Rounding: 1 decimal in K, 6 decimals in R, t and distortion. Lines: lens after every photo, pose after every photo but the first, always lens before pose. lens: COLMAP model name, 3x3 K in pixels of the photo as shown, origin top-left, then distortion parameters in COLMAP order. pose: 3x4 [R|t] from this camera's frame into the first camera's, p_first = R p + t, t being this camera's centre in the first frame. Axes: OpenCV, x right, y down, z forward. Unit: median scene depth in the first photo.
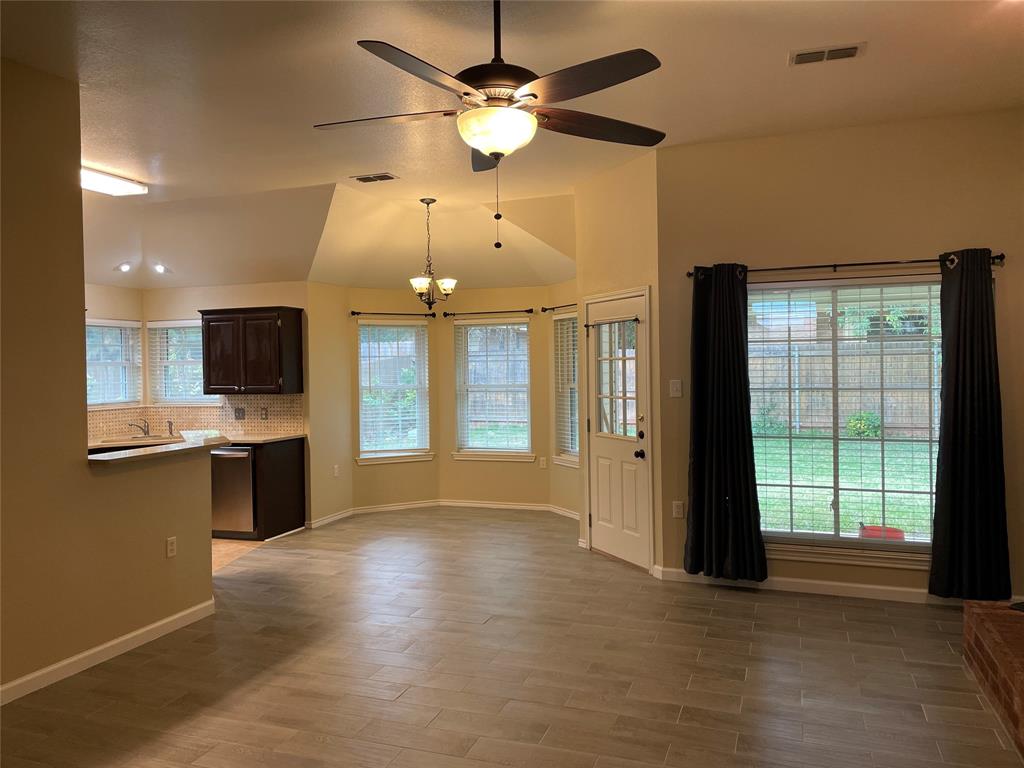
lens RADIAL K [[771.9, 0, 518.3], [0, 771.9, 374.4], [0, 0, 1]] dist [0.093662, -0.119093]
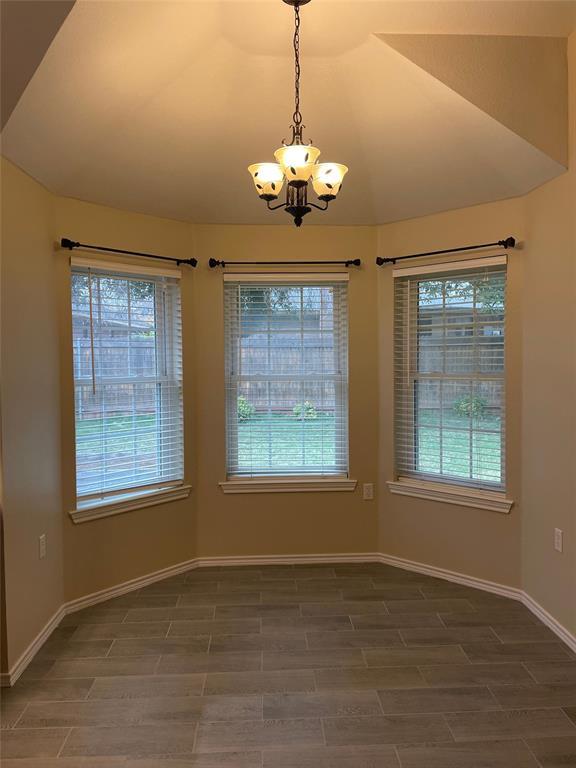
lens RADIAL K [[578.9, 0, 286.7], [0, 578.9, 384.8], [0, 0, 1]] dist [0.093662, -0.119093]
pose [[0.922213, -0.011375, 0.386515, -0.218239], [-0.000413, 0.999538, 0.030402, 0.005901], [-0.386683, -0.028197, 0.921782, 0.538114]]
